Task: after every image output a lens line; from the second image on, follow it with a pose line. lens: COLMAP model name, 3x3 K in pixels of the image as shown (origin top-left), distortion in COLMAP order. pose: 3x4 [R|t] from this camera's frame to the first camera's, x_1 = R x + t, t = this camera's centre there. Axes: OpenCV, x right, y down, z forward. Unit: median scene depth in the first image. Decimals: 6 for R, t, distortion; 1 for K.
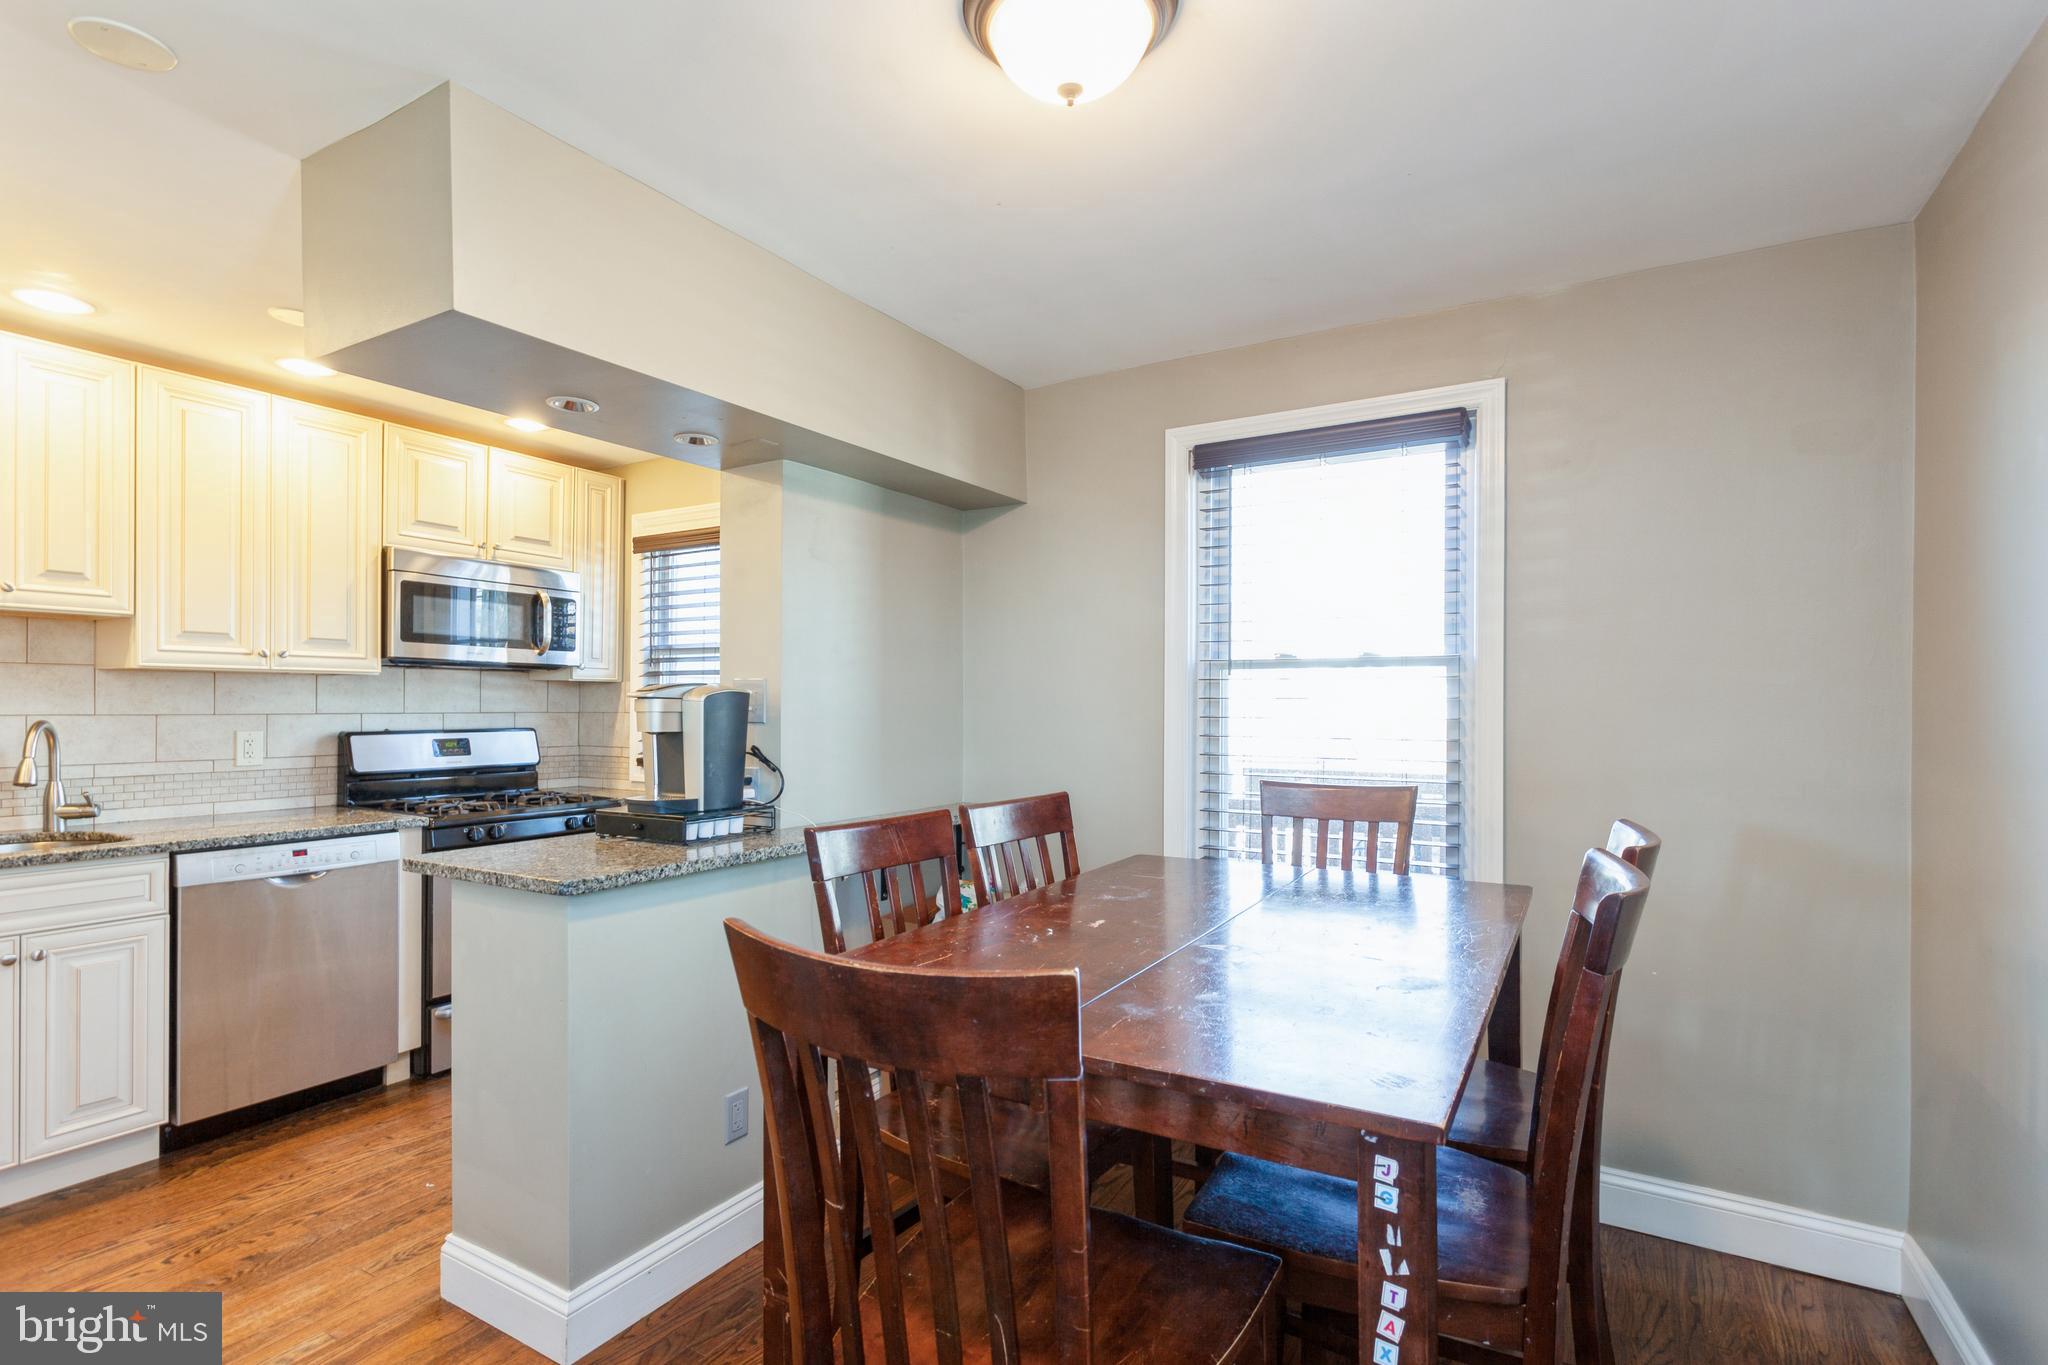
lens RADIAL K [[985.8, 0, 1008.1], [0, 985.8, 699.2], [0, 0, 1]] dist [0.007349, 0.004566]
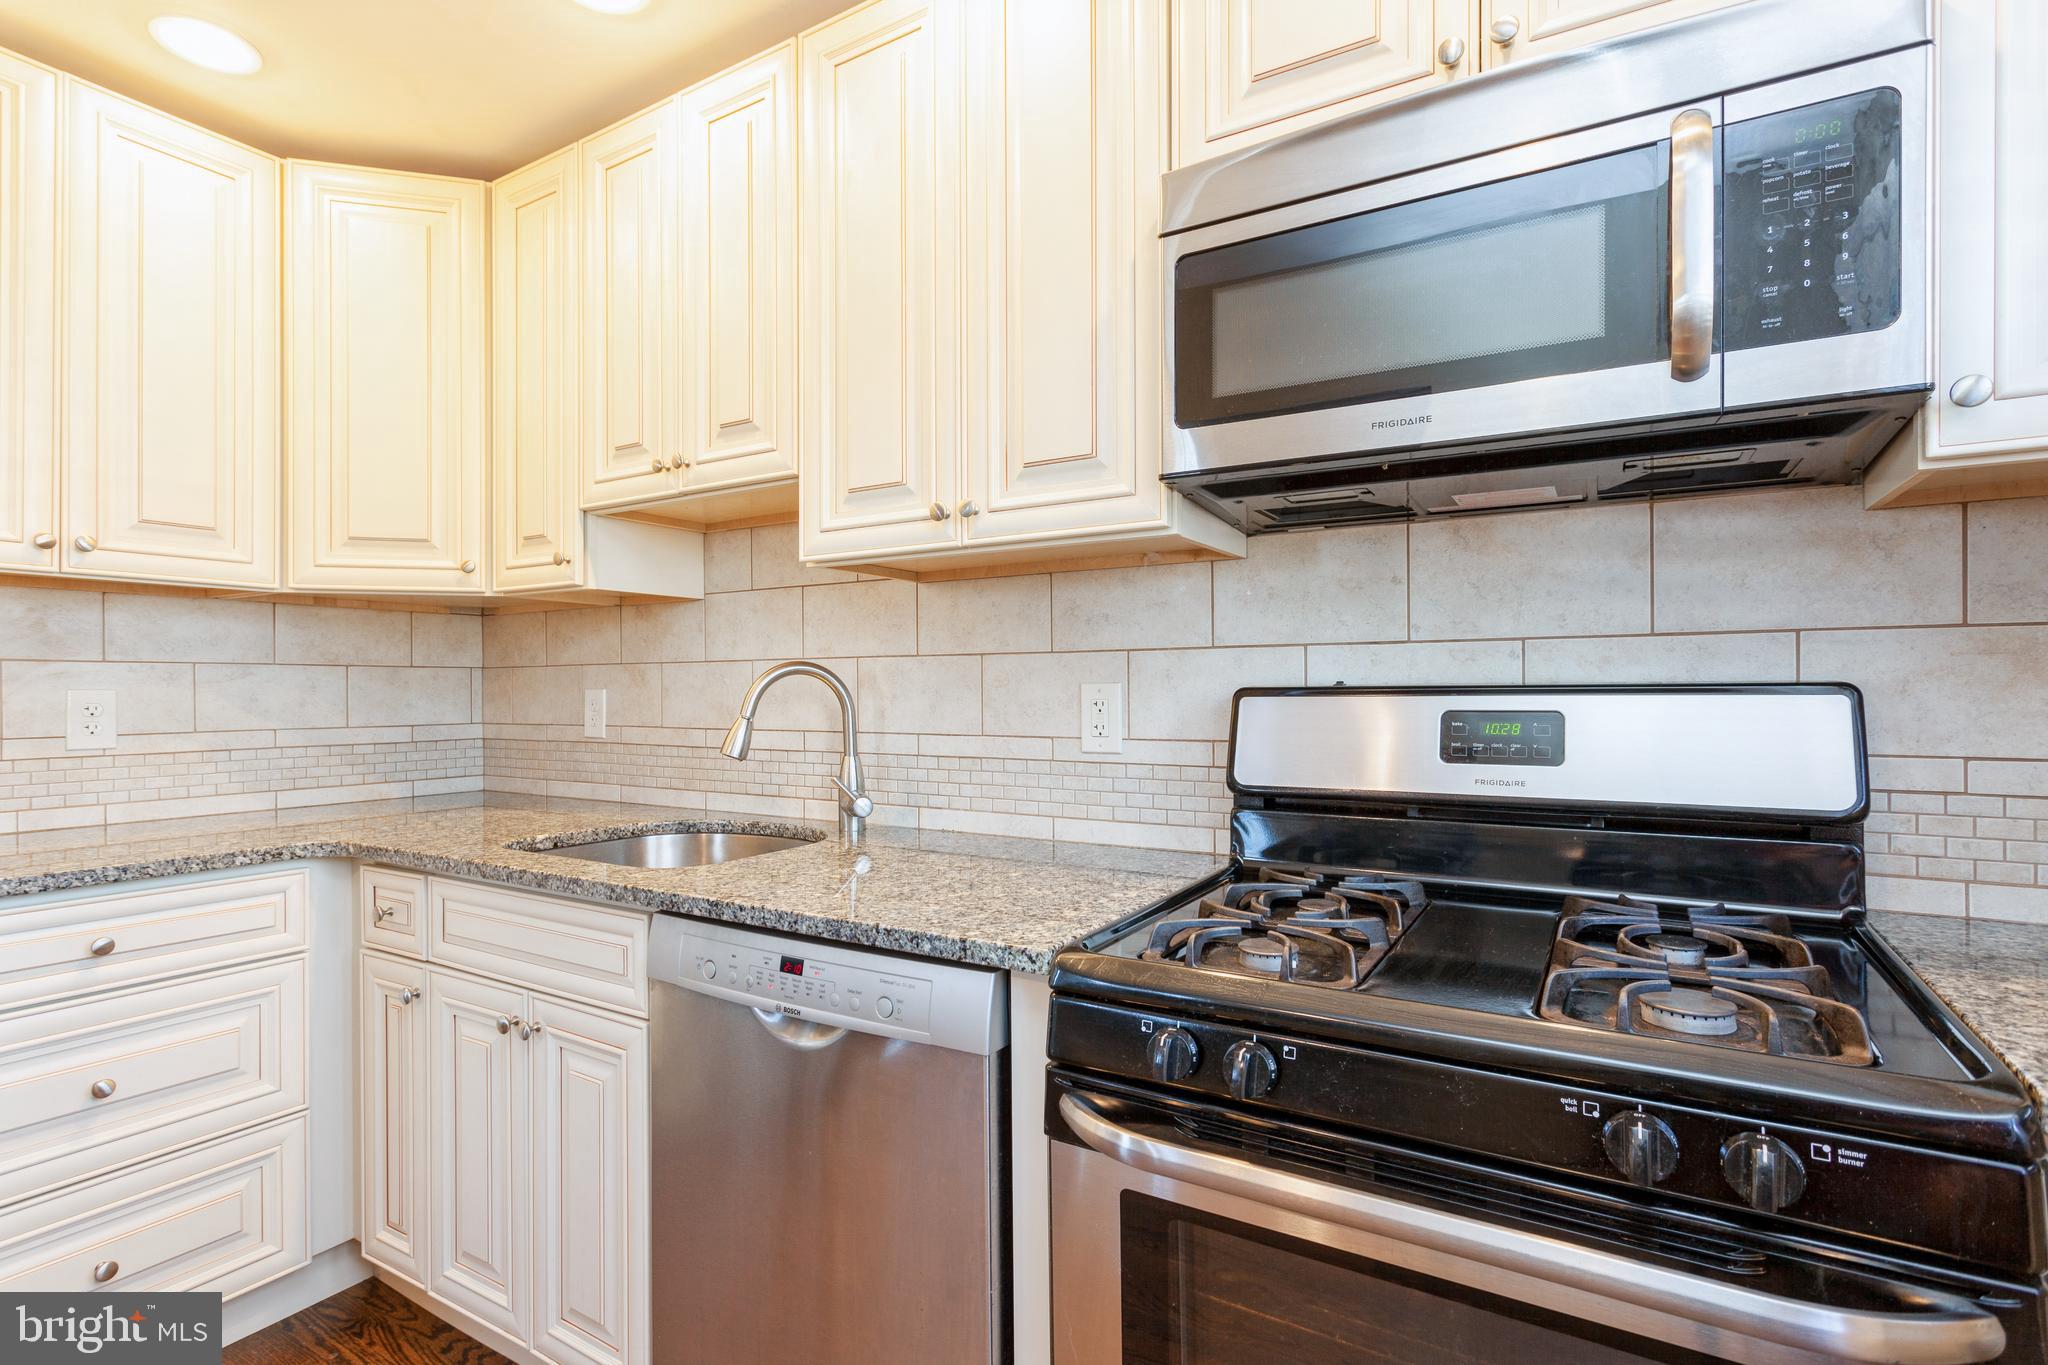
lens RADIAL K [[985.8, 0, 1031.4], [0, 985.8, 687.7], [0, 0, 1]] dist [0.007349, 0.004566]
pose [[-0.006487, -0.007197, -0.999953, -0.307607], [0.009050, 0.999933, -0.007256, 0.043710], [0.999938, -0.009096, -0.006422, 1.127687]]
